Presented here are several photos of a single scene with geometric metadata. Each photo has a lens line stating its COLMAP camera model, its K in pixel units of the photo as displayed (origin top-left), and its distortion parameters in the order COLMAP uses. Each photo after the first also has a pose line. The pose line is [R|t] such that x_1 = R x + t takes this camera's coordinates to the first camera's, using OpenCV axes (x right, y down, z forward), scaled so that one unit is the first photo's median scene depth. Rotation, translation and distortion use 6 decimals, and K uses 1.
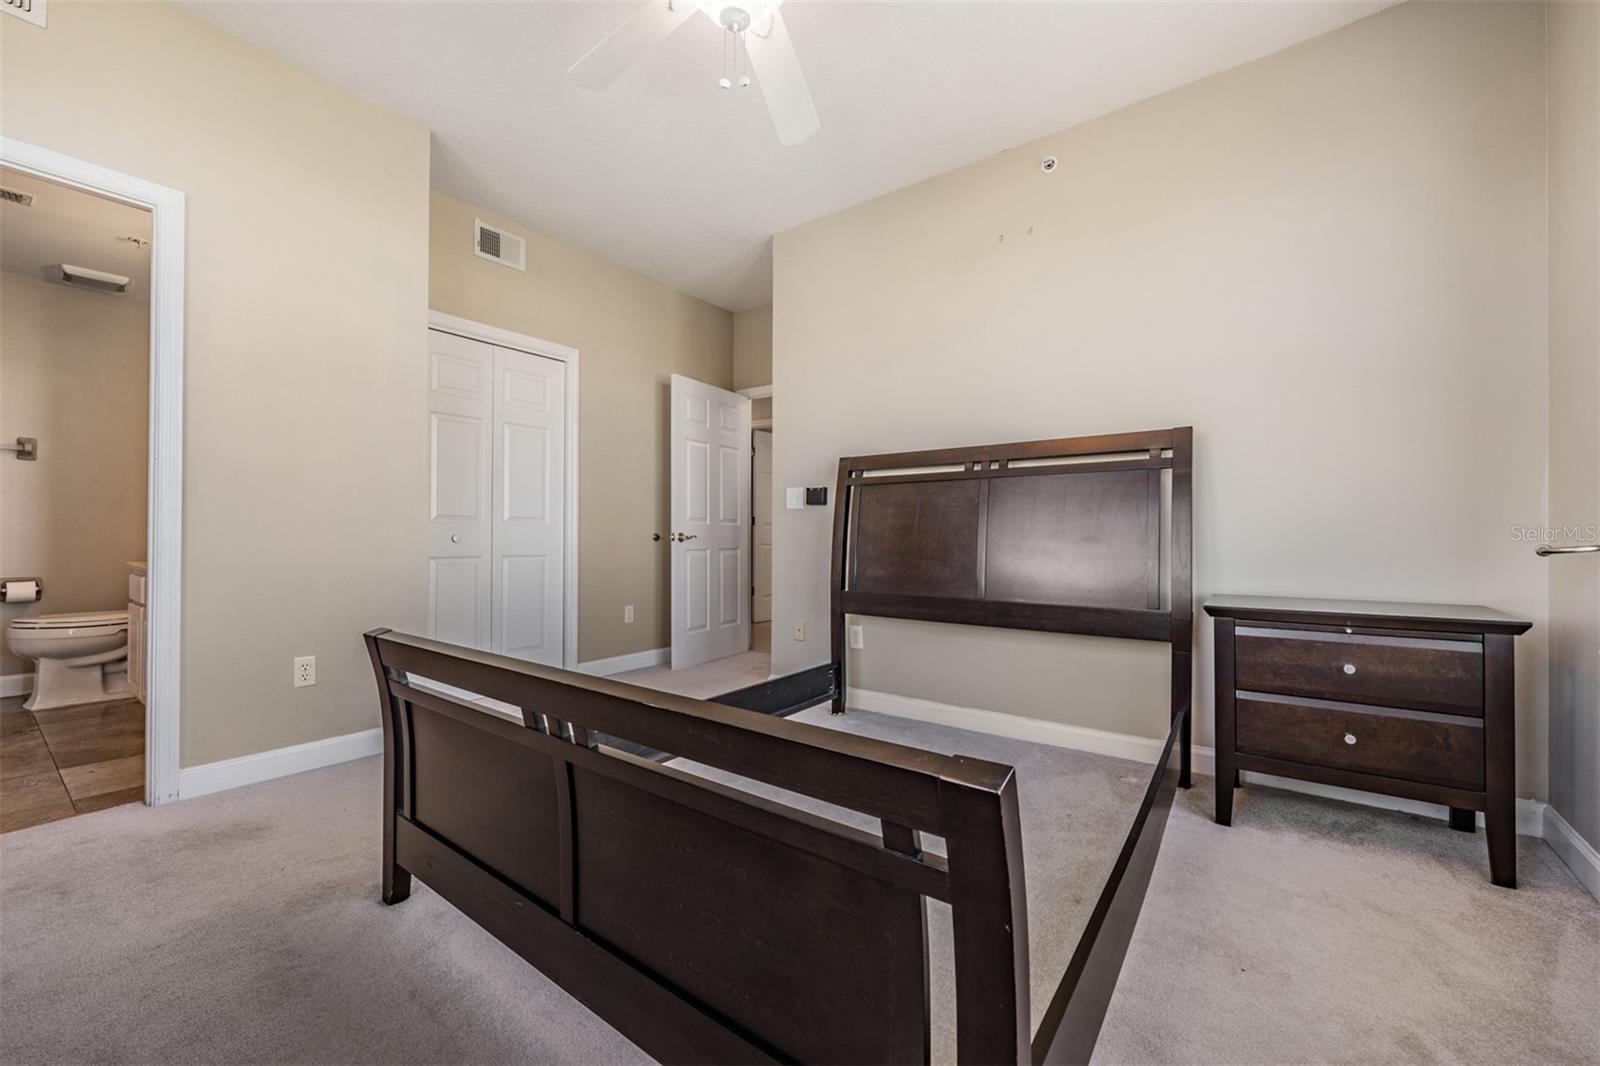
lens RADIAL K [[633.8, 0, 800.0], [0, 633.8, 533.0], [0, 0, 1]] dist [-0.001331, -0.000290]
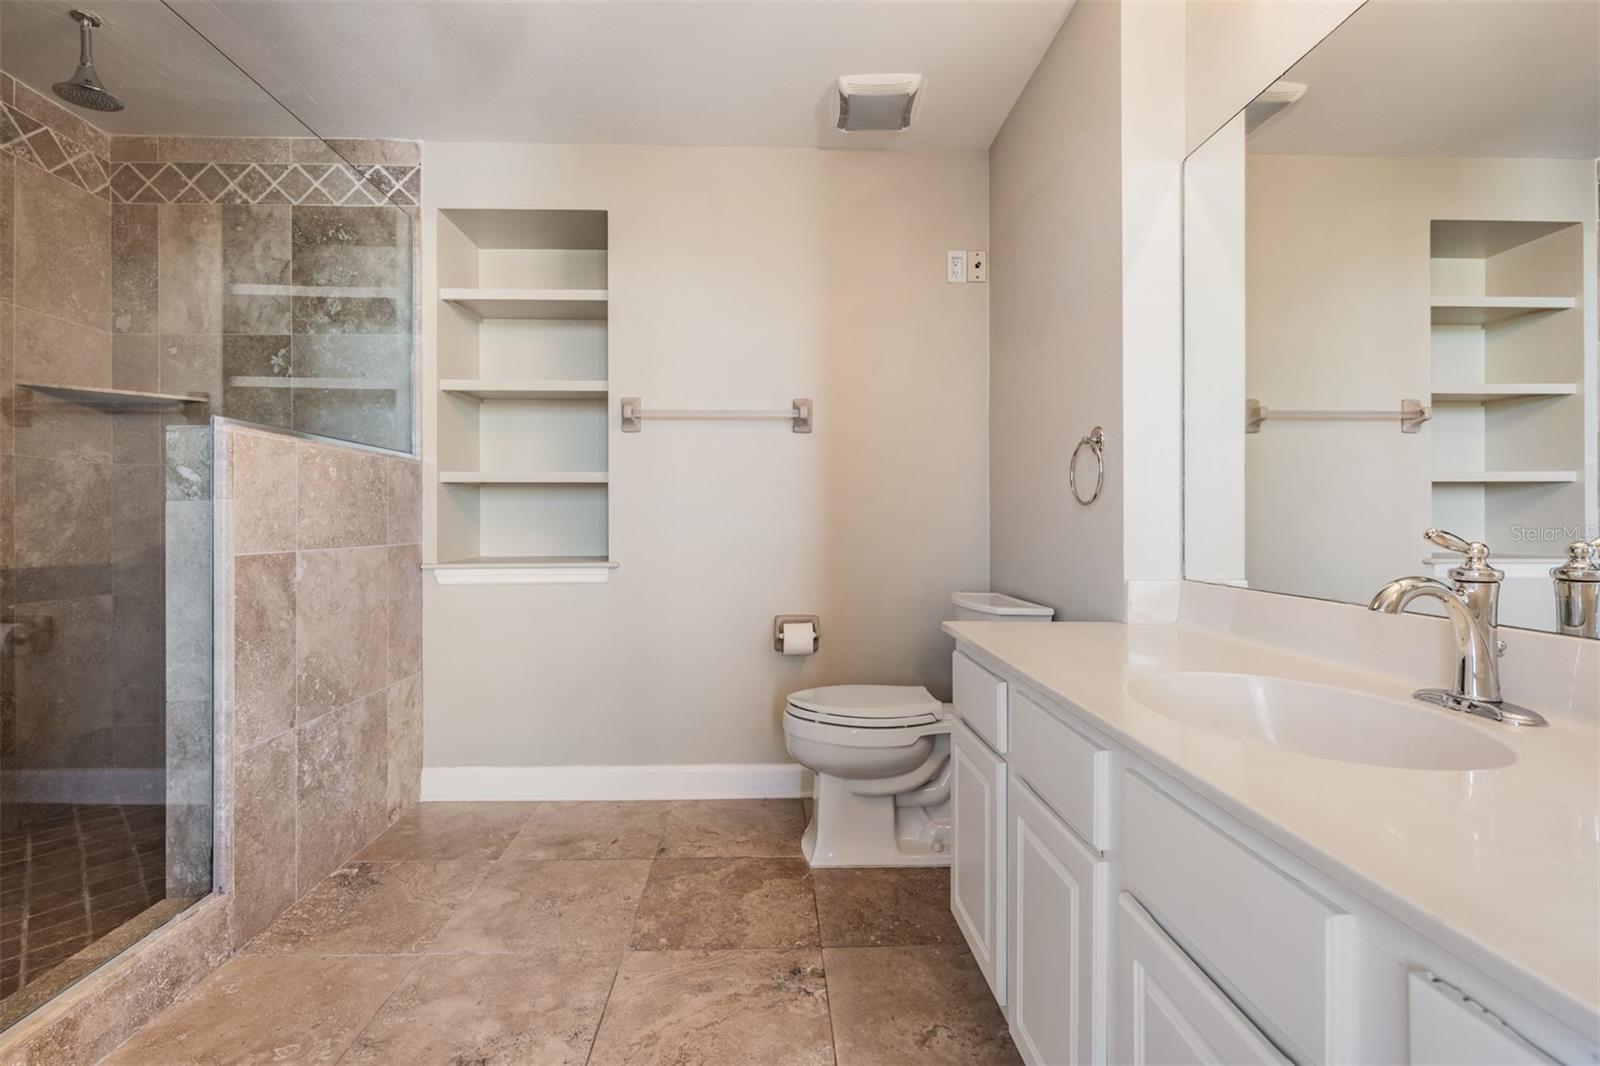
lens RADIAL K [[720.4, 0, 801.3], [0, 720.4, 526.2], [0, 0, 1]] dist [0.001906, 0.000031]
pose [[0.634148, -0.000879, -0.773211, -0.664070], [0.007061, 0.999964, 0.004654, -0.024170], [0.773179, -0.008411, 0.634131, 0.538978]]
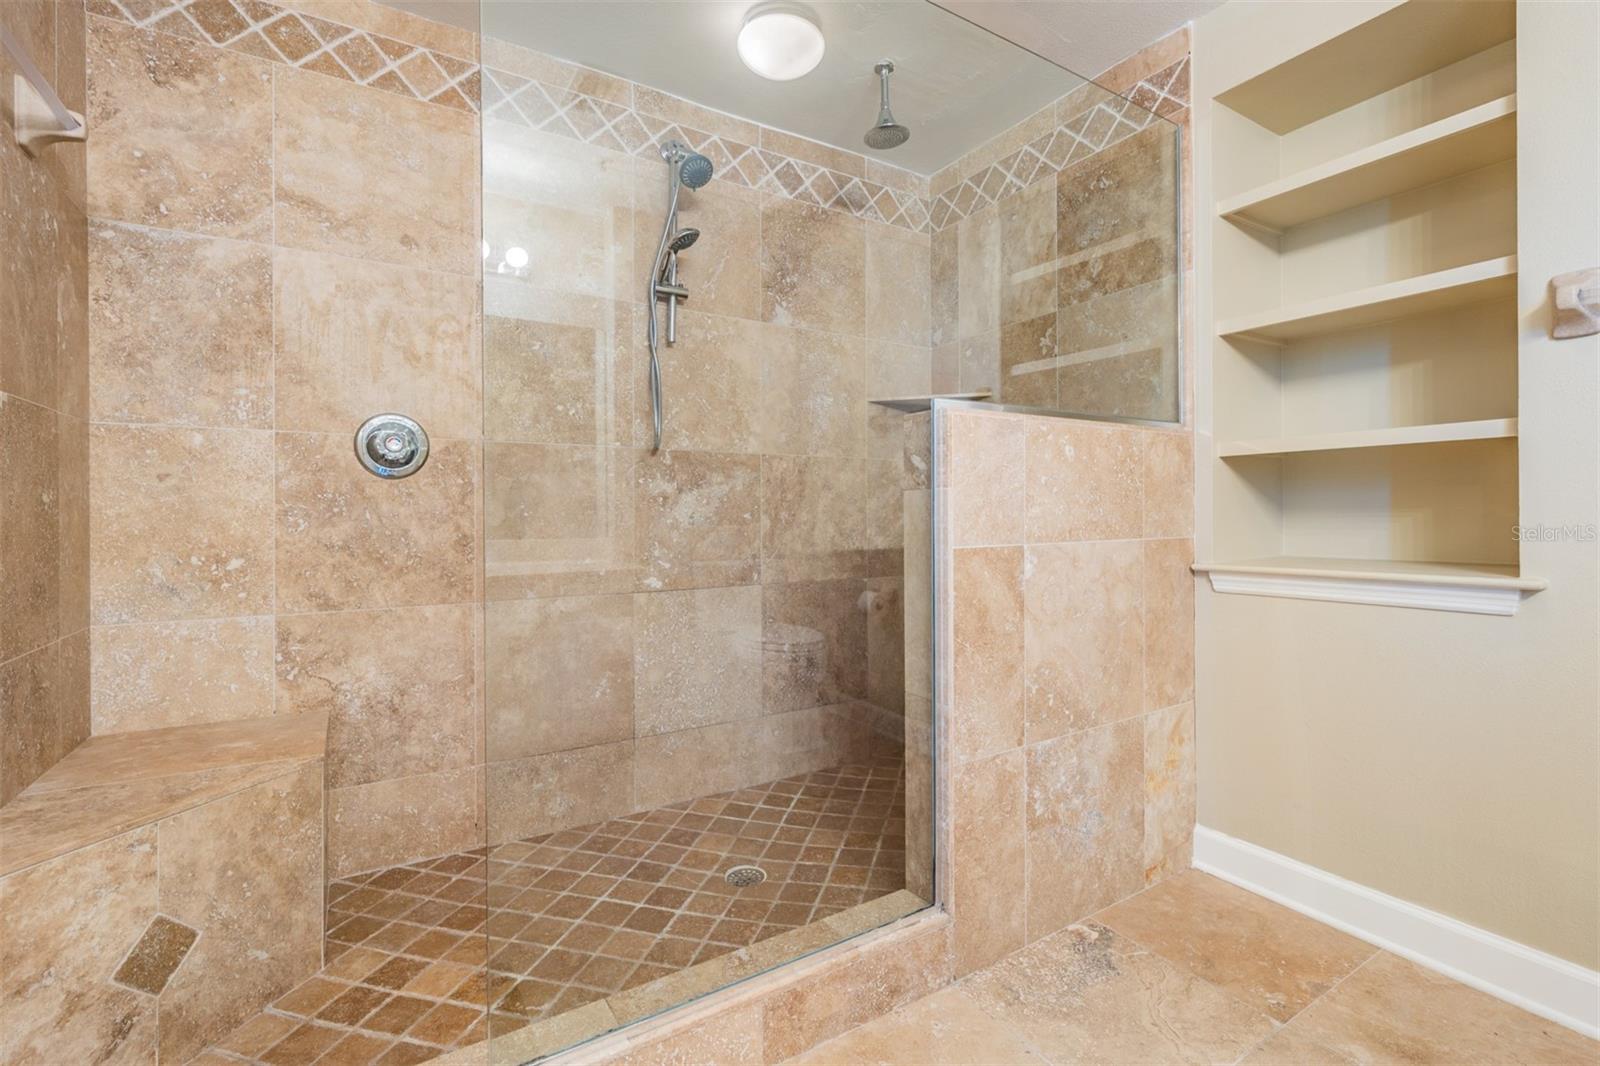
lens RADIAL K [[715.4, 0, 796.9], [0, 715.4, 514.4], [0, 0, 1]] dist [-0.000531, -0.000572]
pose [[-0.370633, 0.000207, -0.928779, -0.825934], [0.010145, 0.999941, -0.003825, -0.024998], [0.928724, -0.010840, -0.370614, 0.621080]]
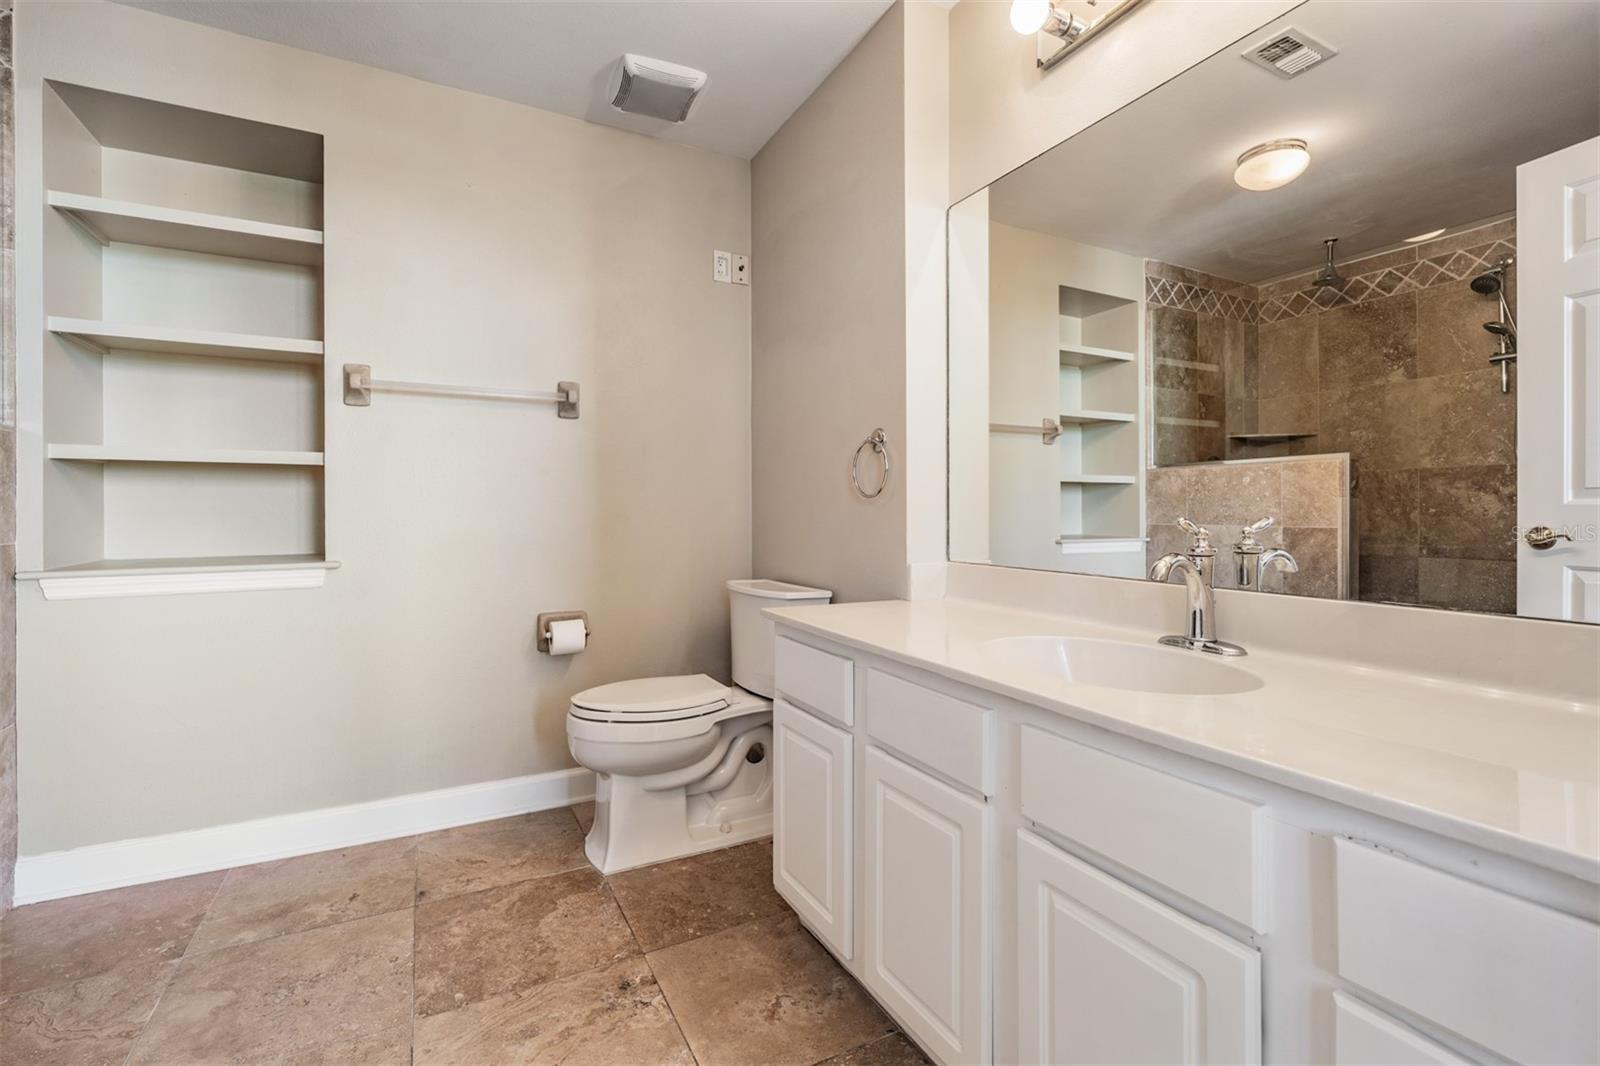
lens RADIAL K [[703.3, 0, 801.0], [0, 703.3, 515.9], [0, 0, 1]] dist [0.001299, -0.000097]
pose [[0.904813, -0.003768, -0.425793, -0.742049], [0.007608, 0.999944, 0.007318, -0.025280], [0.425741, -0.009860, 0.904791, 0.488007]]
